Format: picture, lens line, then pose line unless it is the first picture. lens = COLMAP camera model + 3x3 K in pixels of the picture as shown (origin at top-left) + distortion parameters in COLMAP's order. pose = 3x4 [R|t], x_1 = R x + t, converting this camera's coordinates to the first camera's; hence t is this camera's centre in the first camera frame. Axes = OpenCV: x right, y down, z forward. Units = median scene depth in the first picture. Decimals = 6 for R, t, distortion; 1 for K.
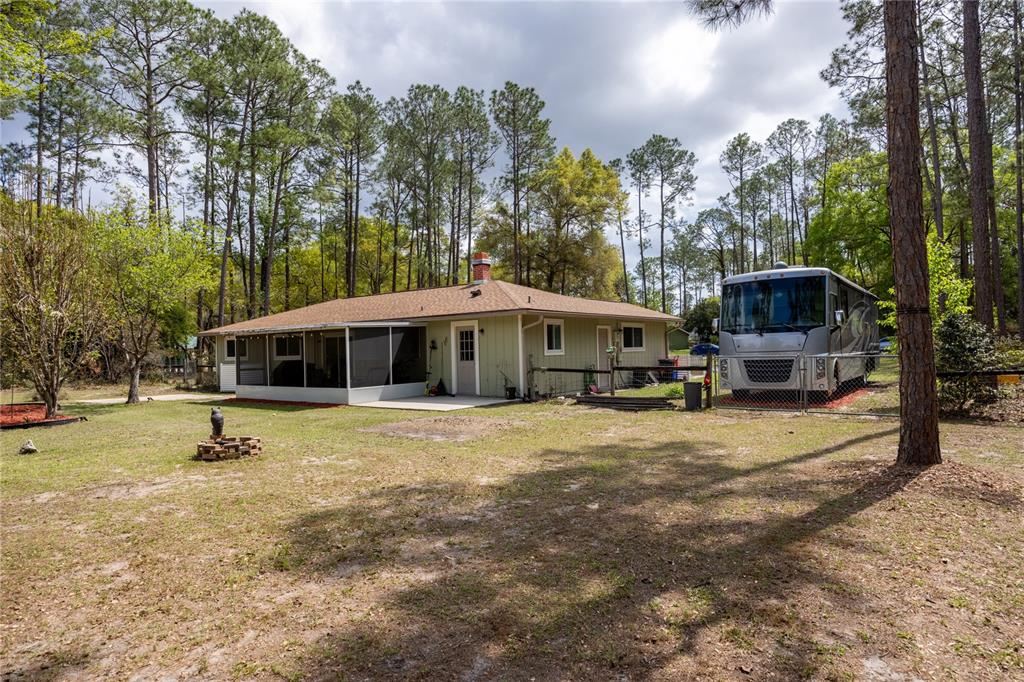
lens RADIAL K [[593.3, 0, 512.0], [0, 593.3, 341.0], [0, 0, 1]] dist [0.000239, 0.000616]
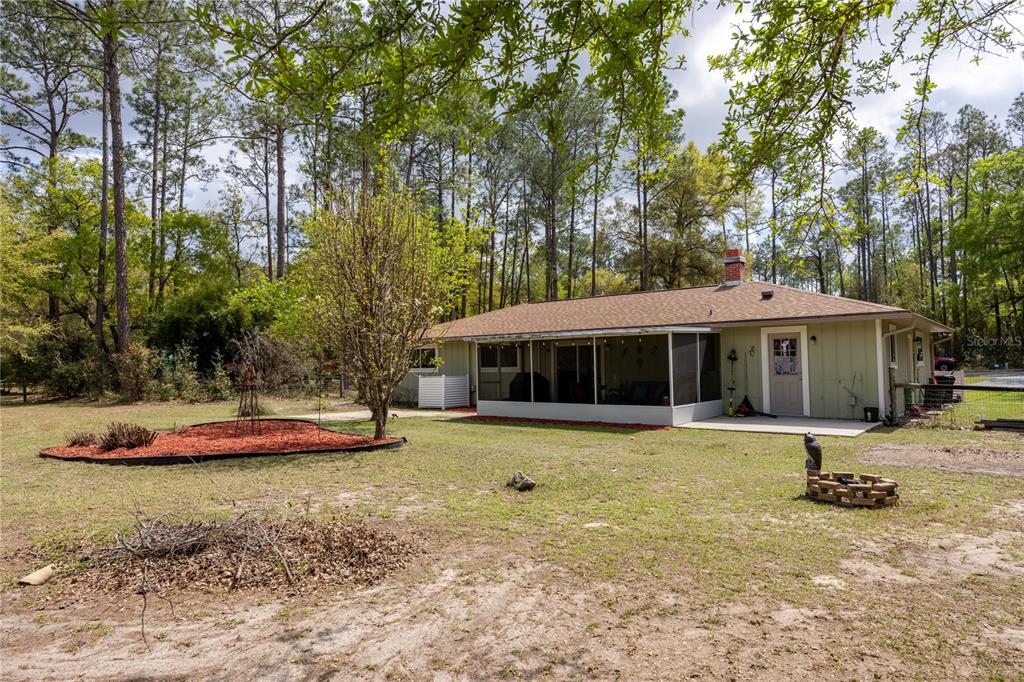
lens RADIAL K [[627.6, 0, 512.0], [0, 627.6, 341.0], [0, 0, 1]] dist [-0.002242, 0.000039]
pose [[0.998924, 0.007030, -0.045845, -0.411730], [-0.008066, 0.999715, -0.022465, 0.008963], [0.045674, 0.022810, 0.998696, 0.099158]]
